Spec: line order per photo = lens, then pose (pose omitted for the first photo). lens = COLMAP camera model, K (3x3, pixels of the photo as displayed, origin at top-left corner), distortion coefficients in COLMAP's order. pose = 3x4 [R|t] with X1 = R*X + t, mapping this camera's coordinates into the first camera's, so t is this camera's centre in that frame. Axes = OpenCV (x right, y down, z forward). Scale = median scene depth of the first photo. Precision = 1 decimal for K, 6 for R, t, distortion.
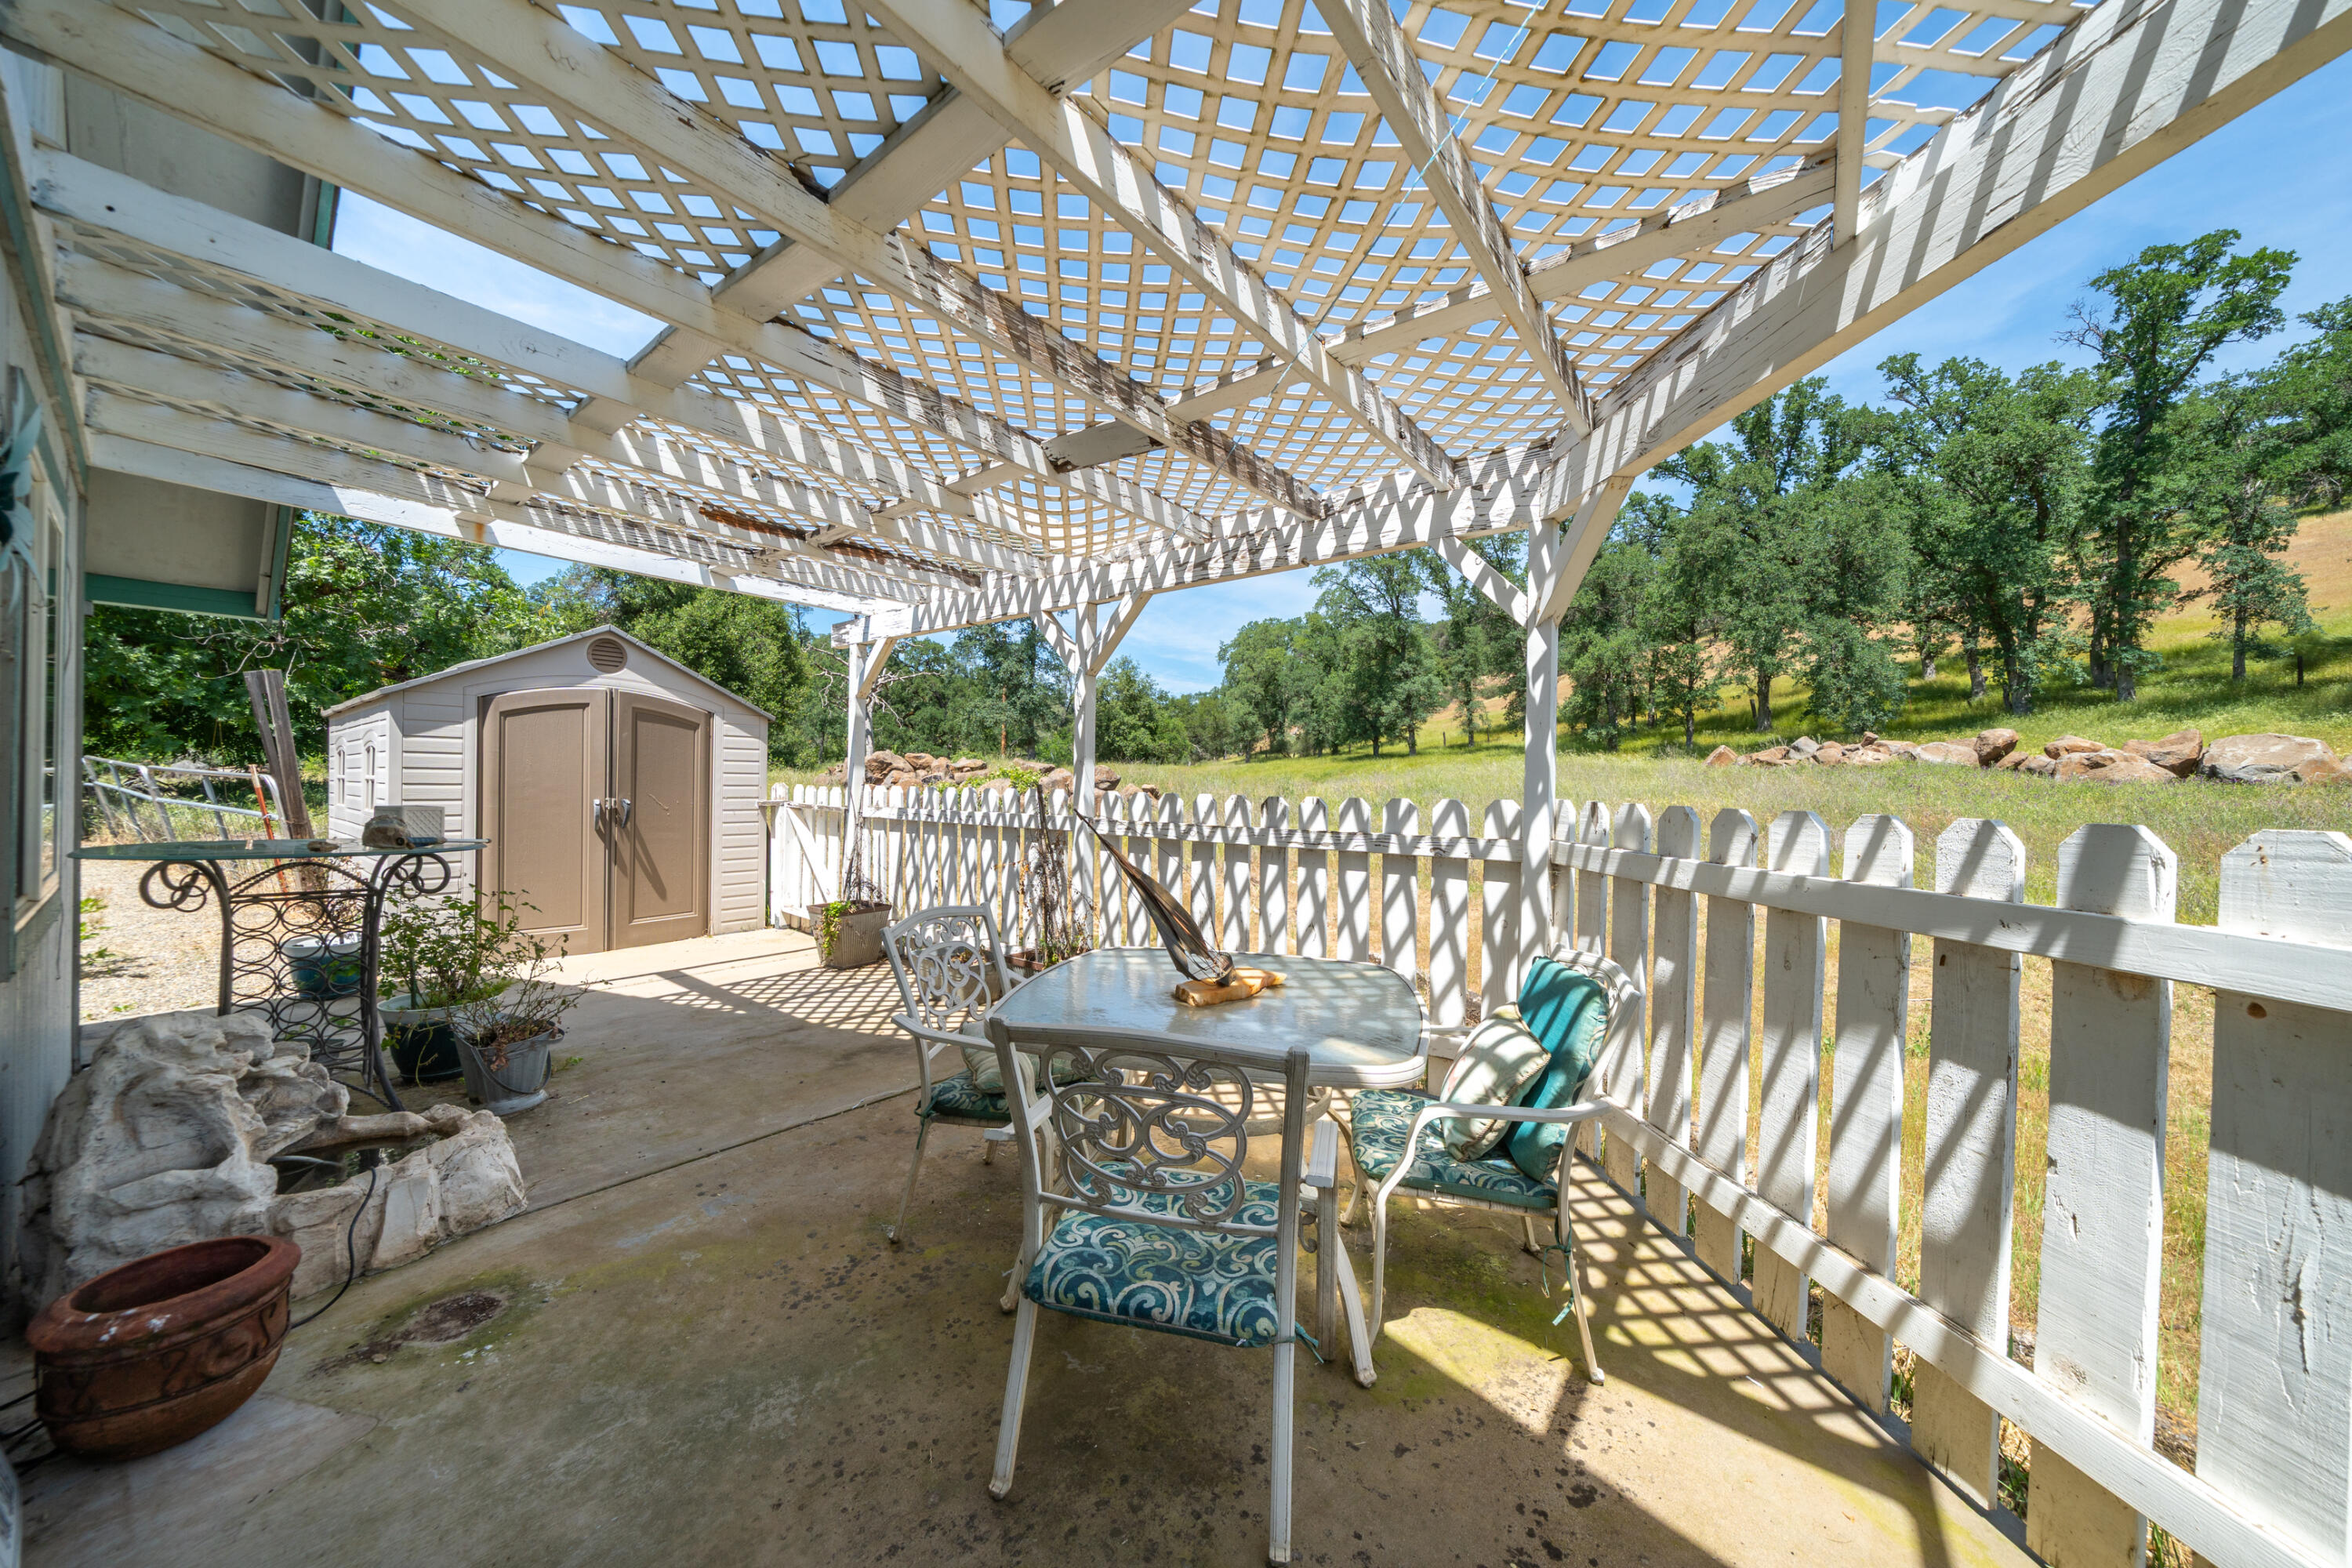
lens RADIAL K [[813.6, 0, 1165.5], [0, 813.6, 785.6], [0, 0, 1]] dist [-0.000379, 0.000116]
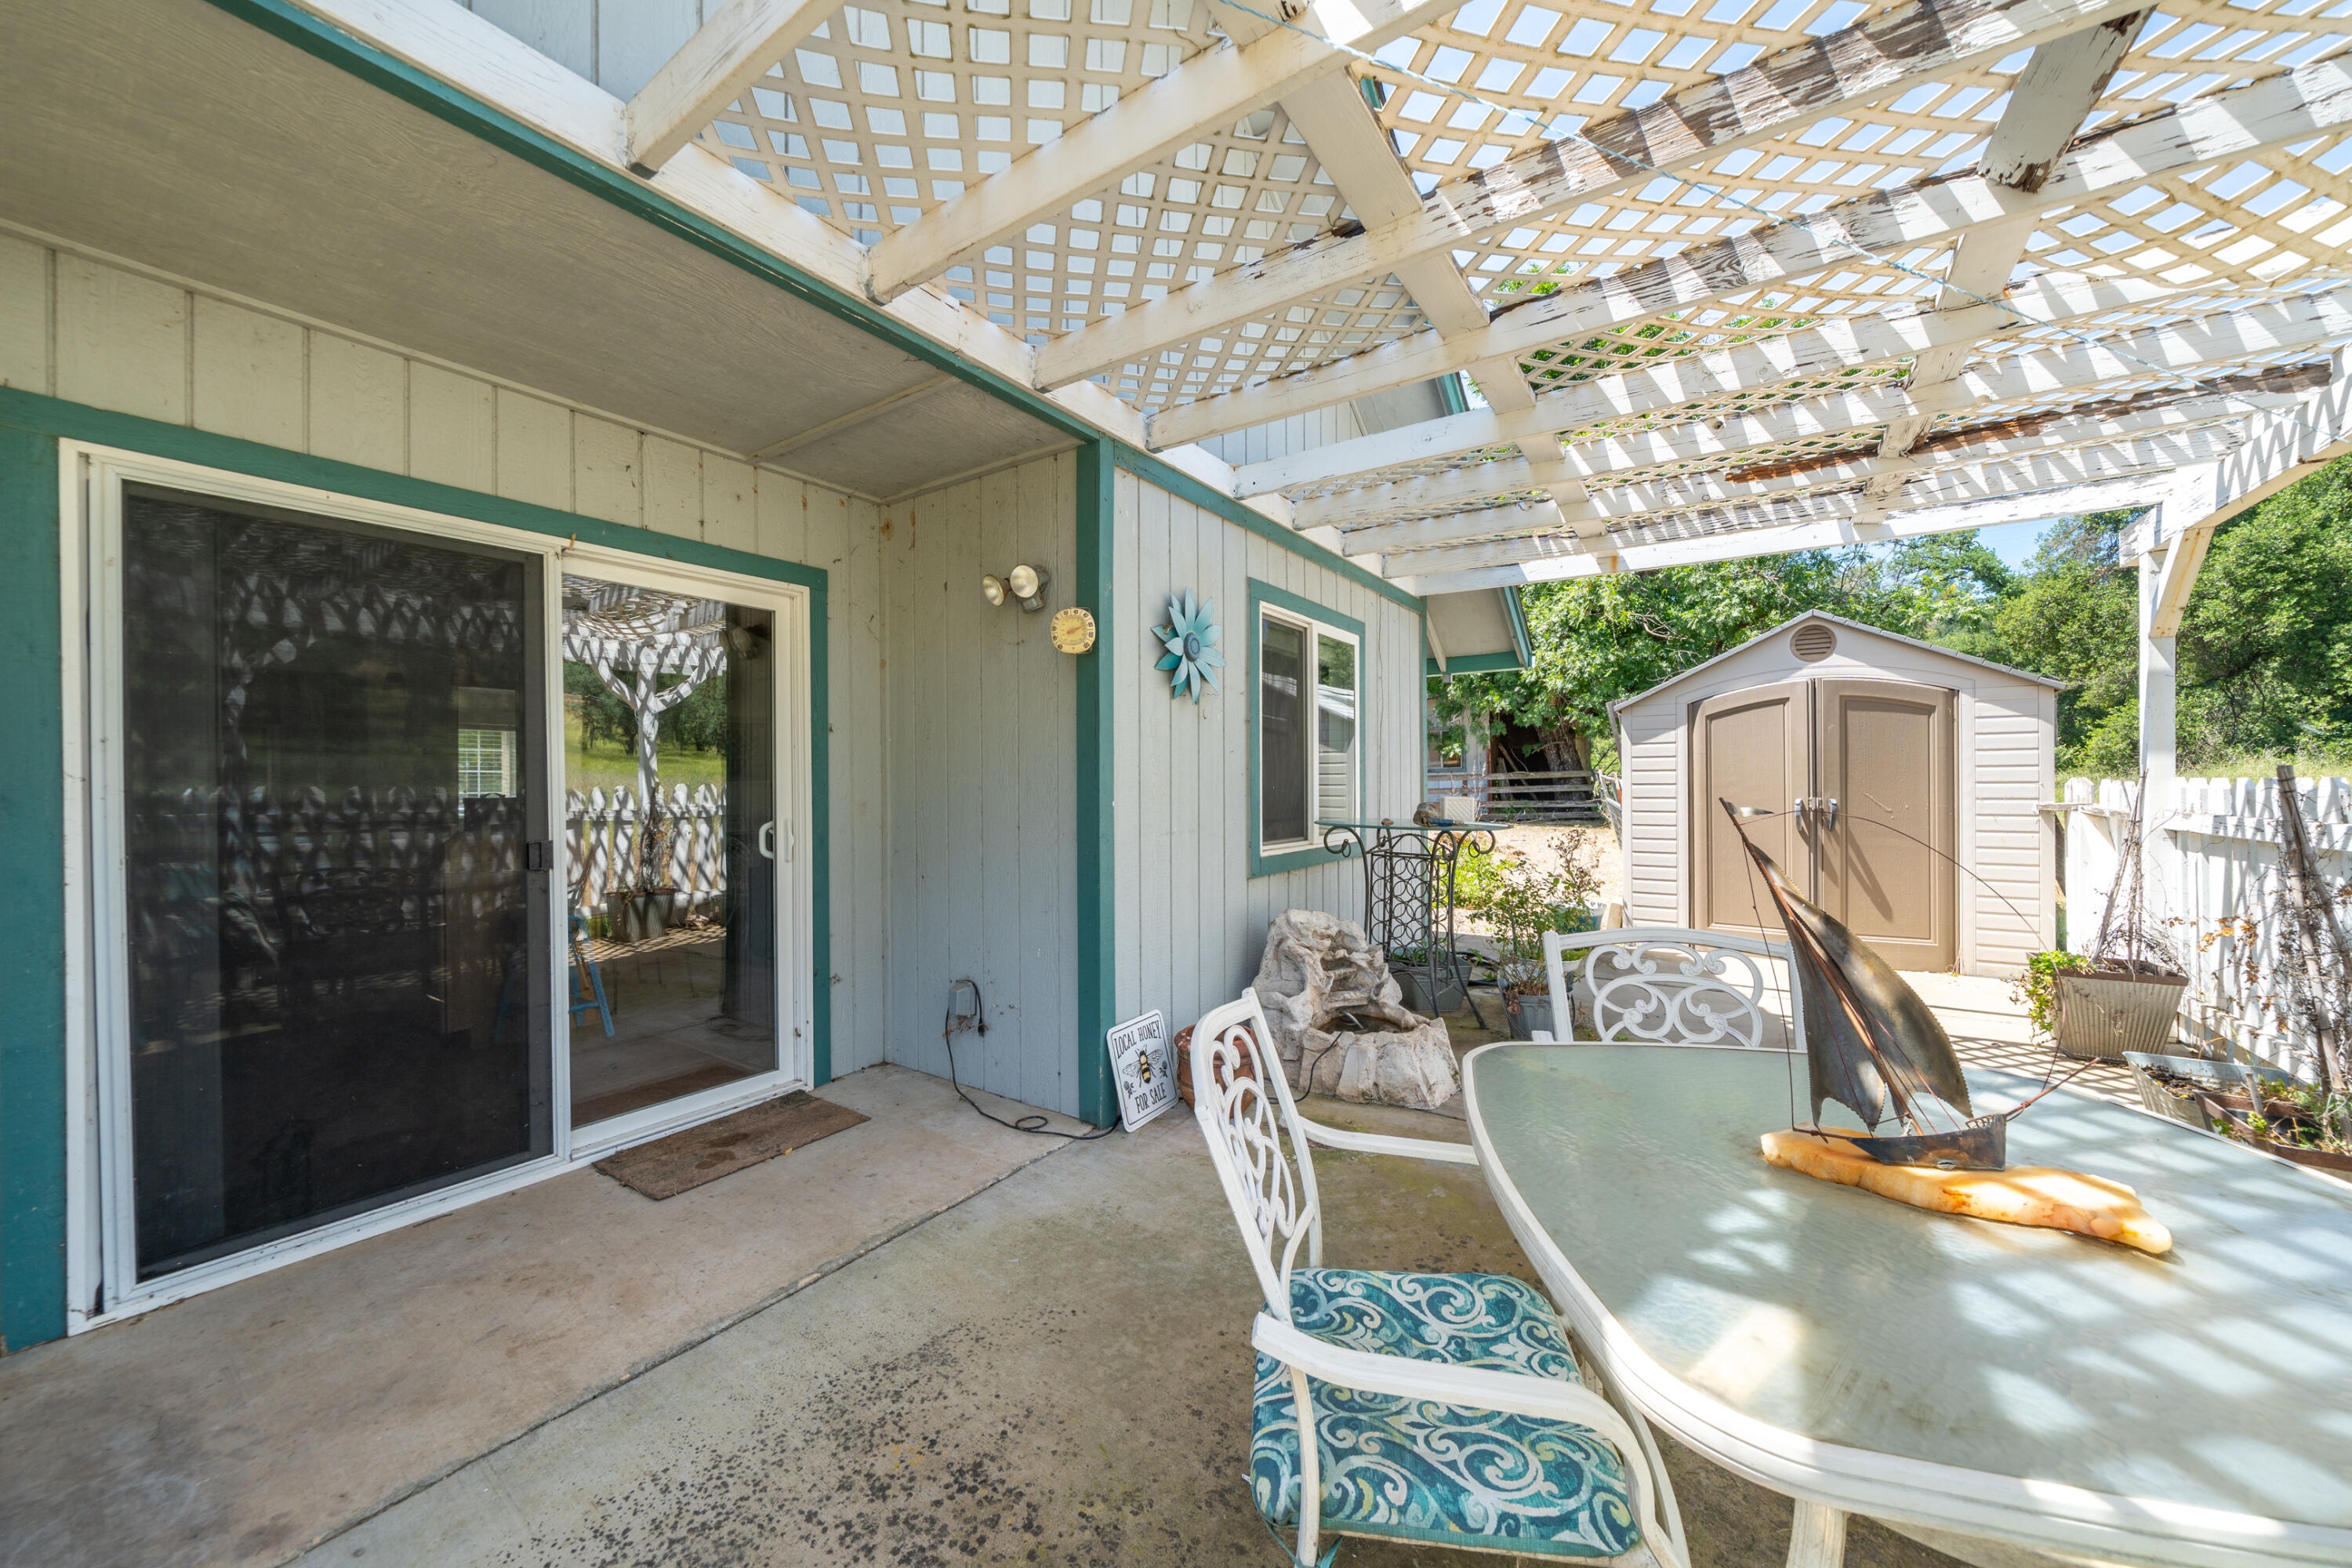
lens RADIAL K [[849.5, 0, 1184.4], [0, 849.5, 785.0], [0, 0, 1]] dist [-0.002120, -0.000188]
pose [[0.070740, -0.014760, -0.997386, 0.228553], [0.004071, 0.999886, -0.014508, 0.012227], [0.997486, -0.003034, 0.070792, 0.226907]]
